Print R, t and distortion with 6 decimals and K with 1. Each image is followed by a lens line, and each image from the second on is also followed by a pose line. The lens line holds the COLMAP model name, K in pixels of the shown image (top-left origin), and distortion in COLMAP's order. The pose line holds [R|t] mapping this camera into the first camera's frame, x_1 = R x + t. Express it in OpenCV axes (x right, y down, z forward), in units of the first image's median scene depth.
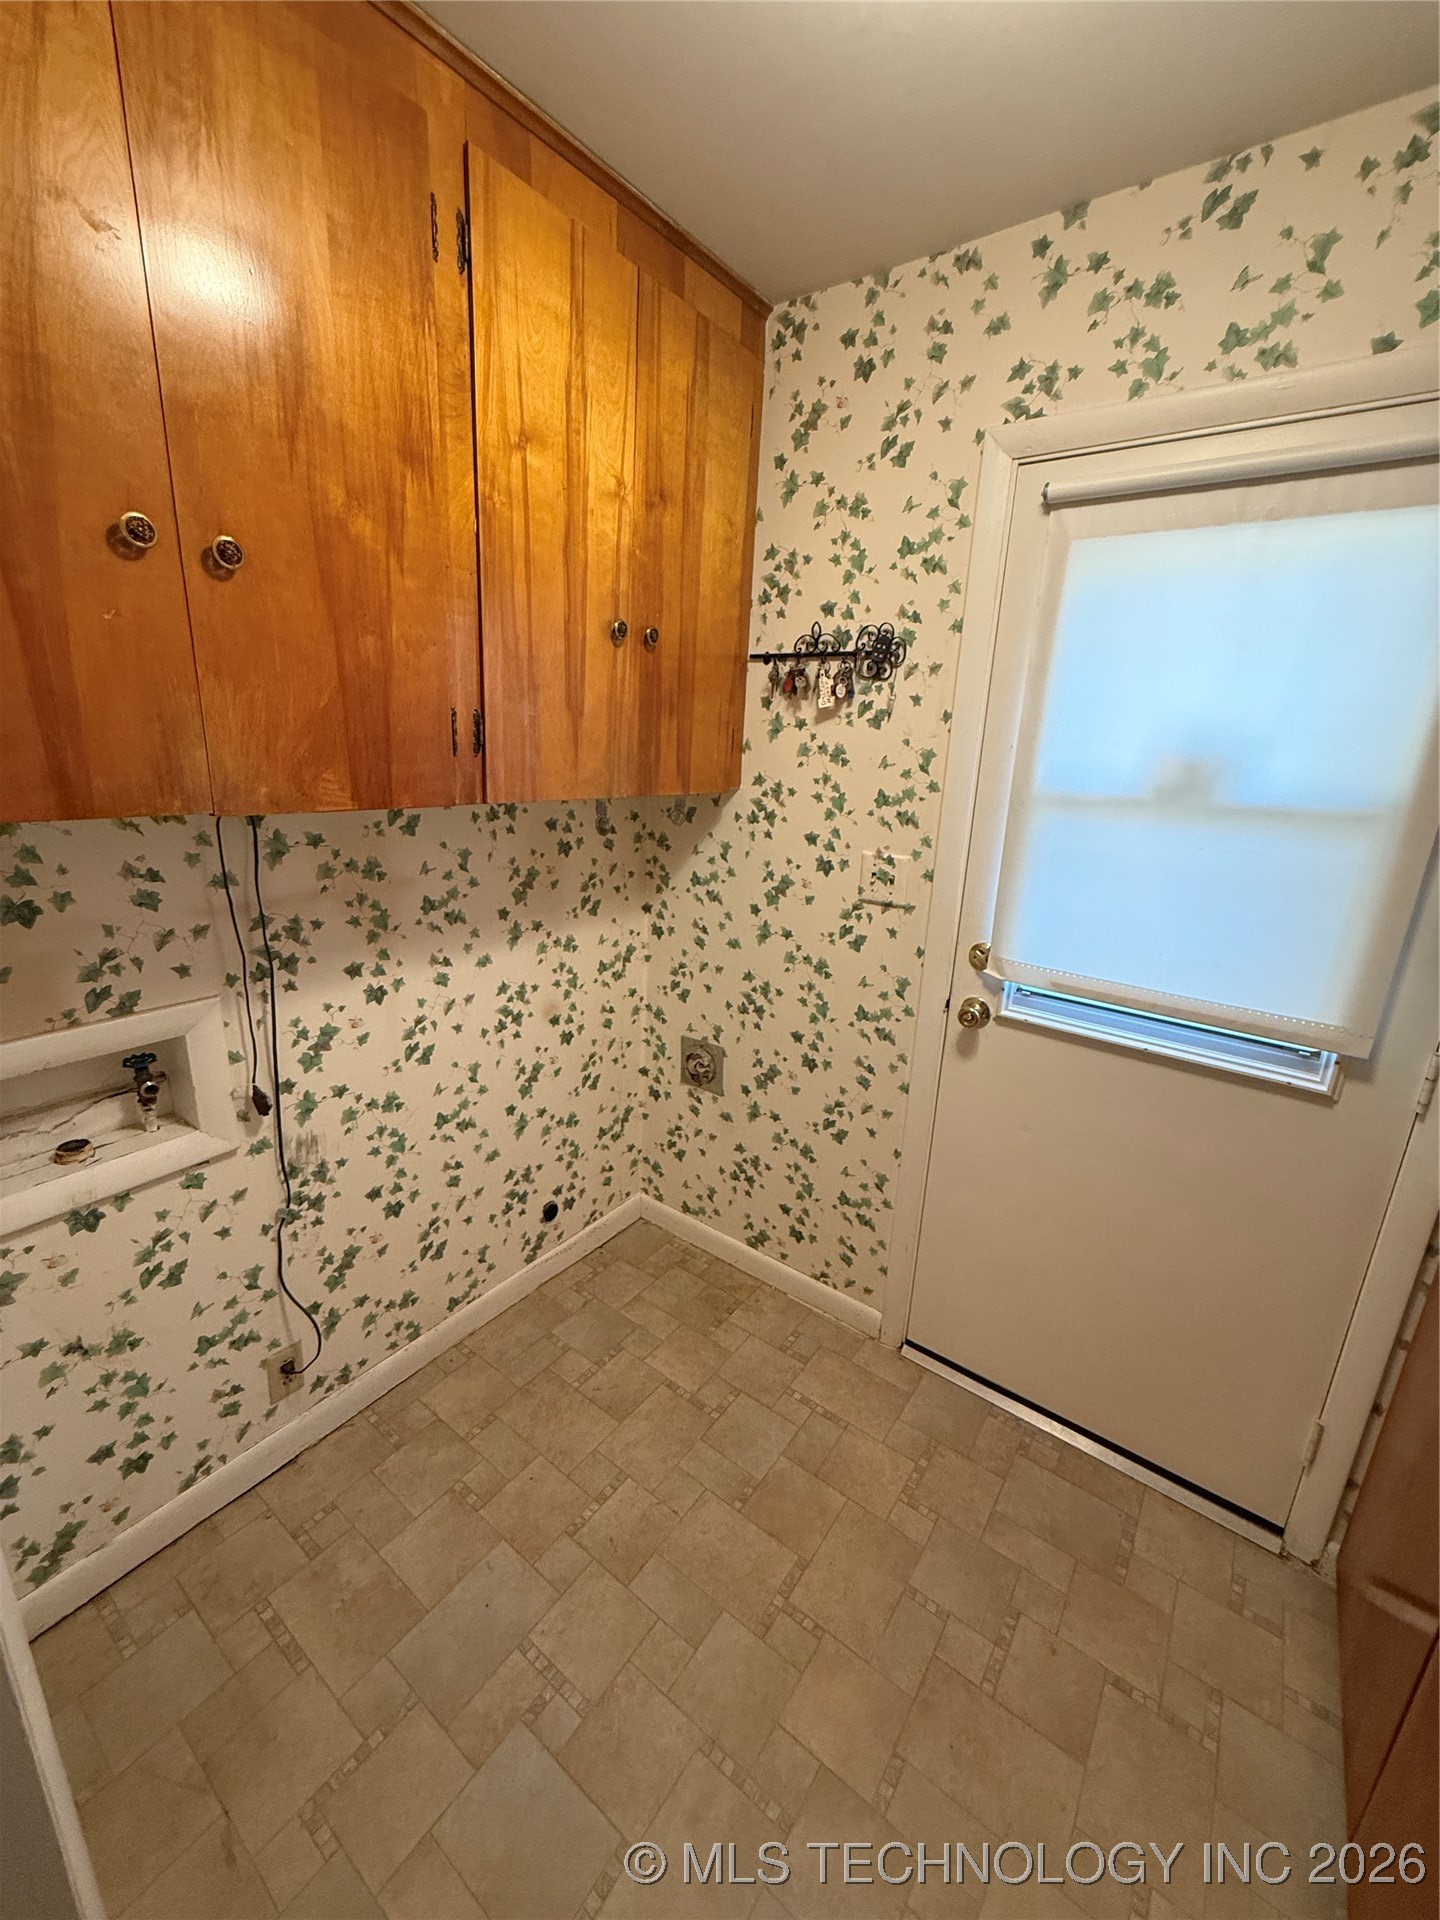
lens RADIAL K [[766.7, 0, 720.0], [0, 766.7, 951.6], [0, 0, 1]] dist [-0.000370, 0.000098]
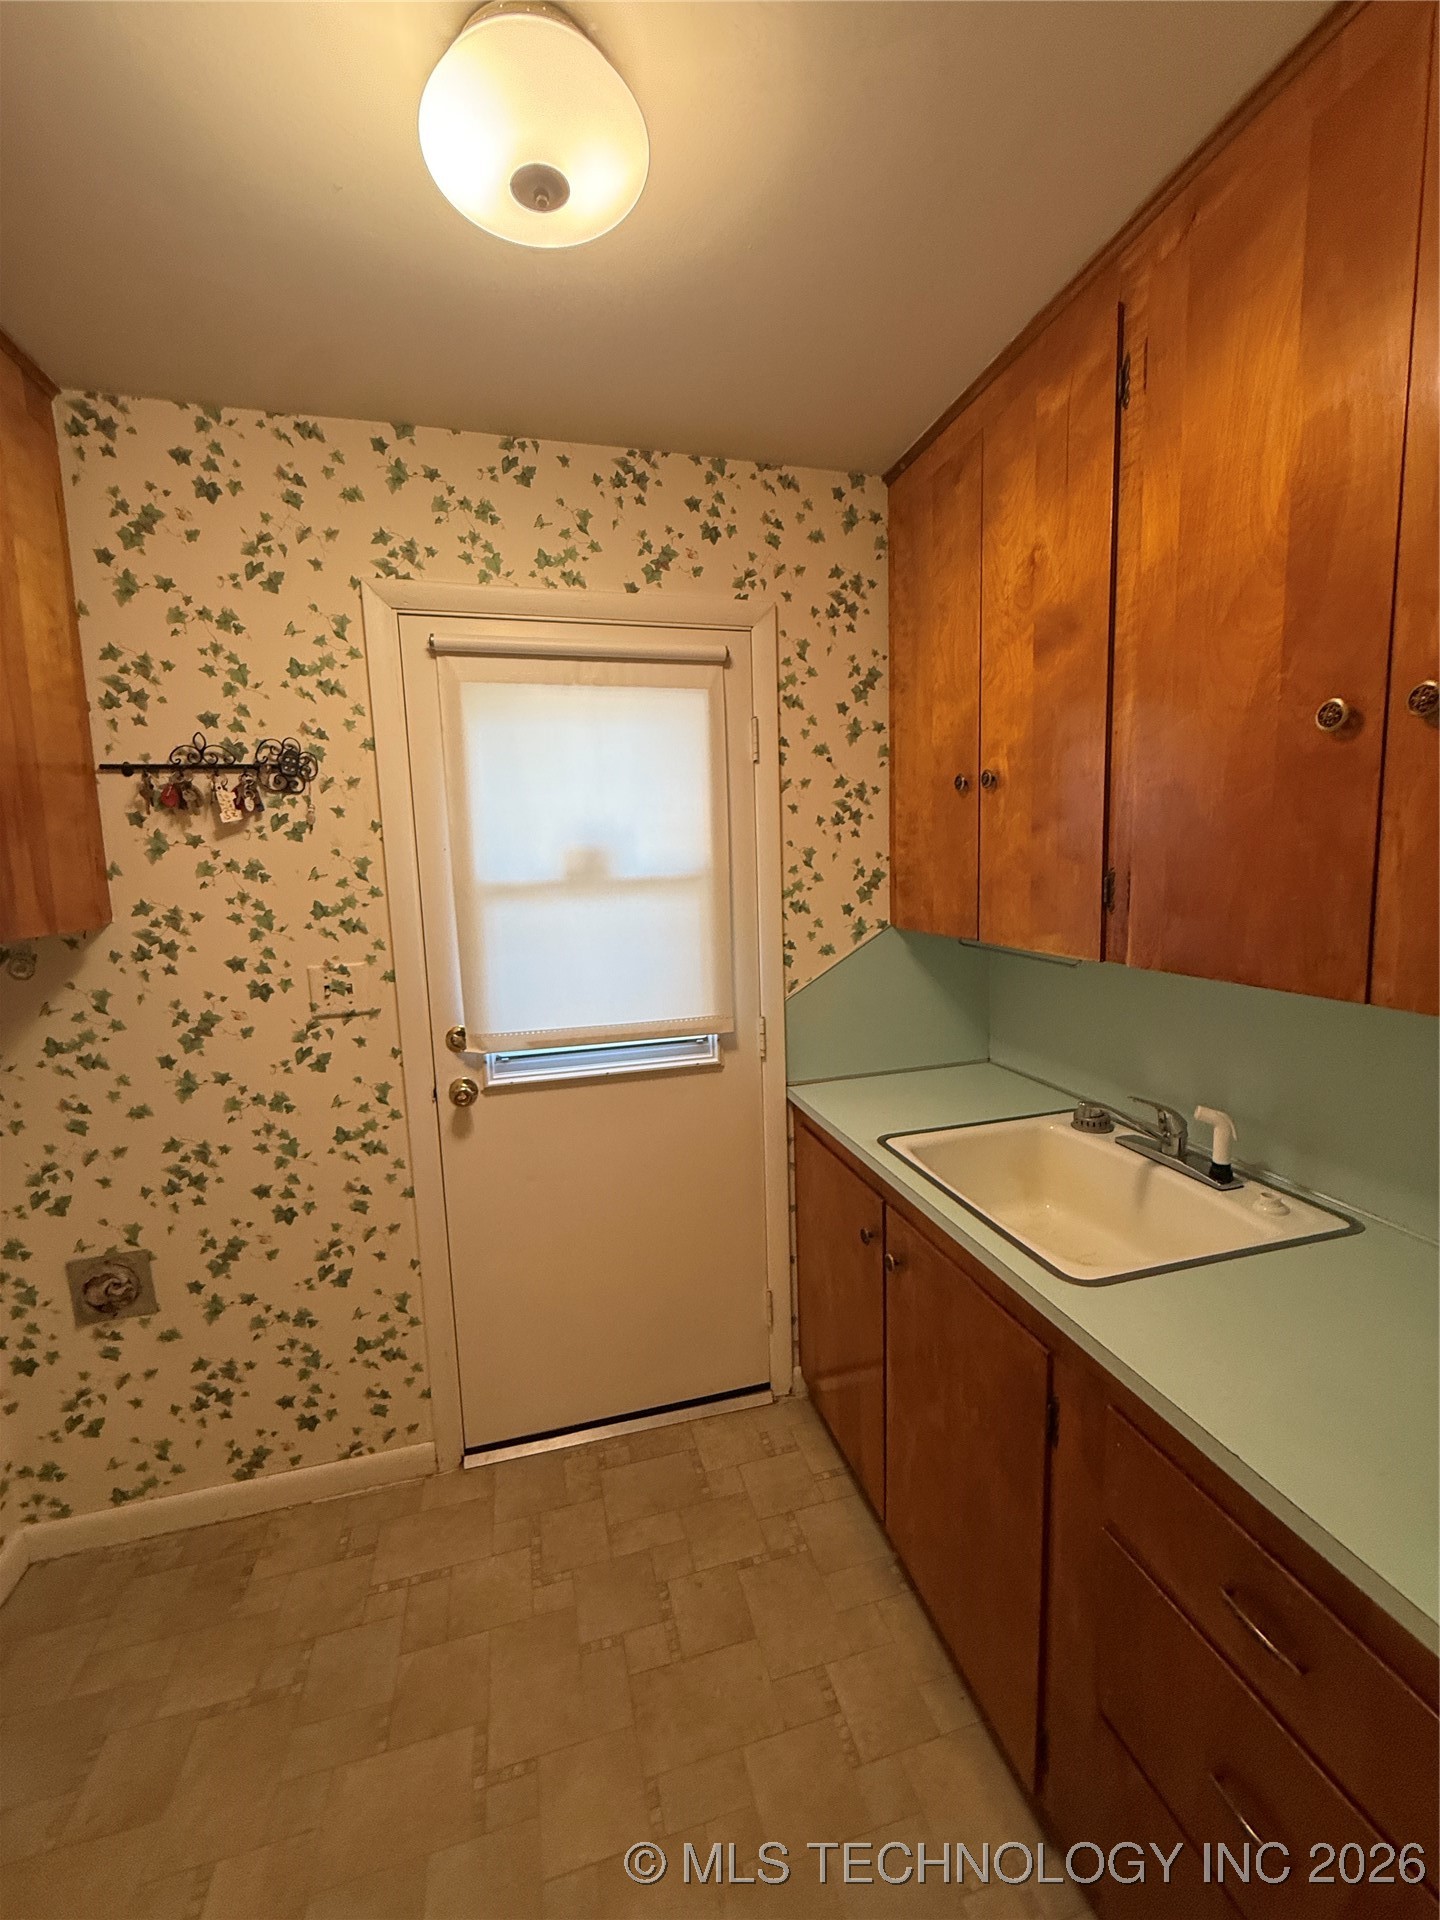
lens RADIAL K [[766.7, 0, 720.0], [0, 766.7, 951.6], [0, 0, 1]] dist [-0.000370, 0.000098]
pose [[0.618165, -0.156858, 0.770239, -0.230229], [0.268112, 0.963200, -0.019023, 0.006634], [-0.738910, 0.218270, 0.637472, 0.012083]]
